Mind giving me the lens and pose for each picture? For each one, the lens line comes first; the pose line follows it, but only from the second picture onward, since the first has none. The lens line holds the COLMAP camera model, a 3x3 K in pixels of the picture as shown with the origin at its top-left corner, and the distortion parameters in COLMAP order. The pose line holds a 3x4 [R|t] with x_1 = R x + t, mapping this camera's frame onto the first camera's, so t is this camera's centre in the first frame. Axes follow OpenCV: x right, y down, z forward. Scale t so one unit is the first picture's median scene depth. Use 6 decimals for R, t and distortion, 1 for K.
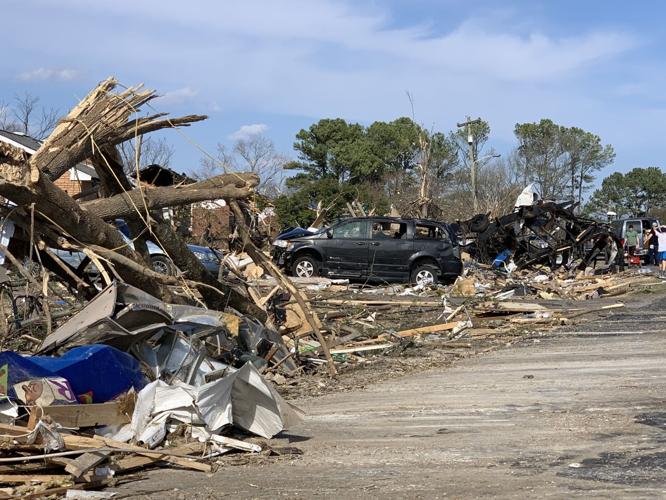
lens RADIAL K [[948.5, 0, 314.0], [0, 948.5, 267.6], [0, 0, 1]] dist [0.152041, -0.763190]
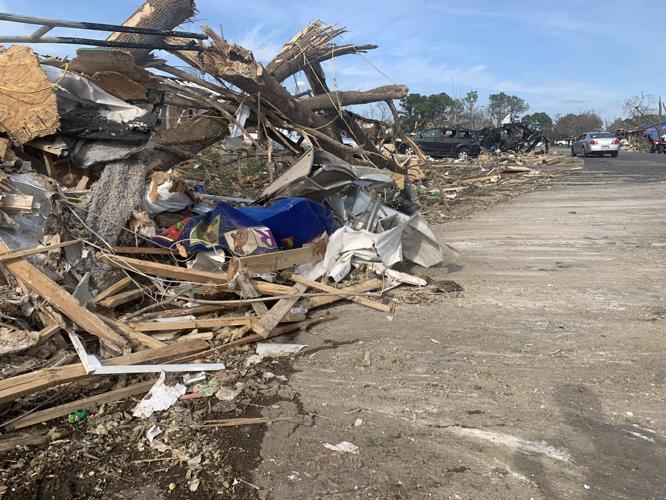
lens RADIAL K [[948.5, 0, 314.0], [0, 948.5, 267.6], [0, 0, 1]] dist [0.152041, -0.763190]
pose [[0.981071, 0.030087, -0.191295, 0.050320], [-0.002115, 0.989462, 0.144779, -0.012500], [0.193635, -0.141634, 0.970796, -0.312858]]
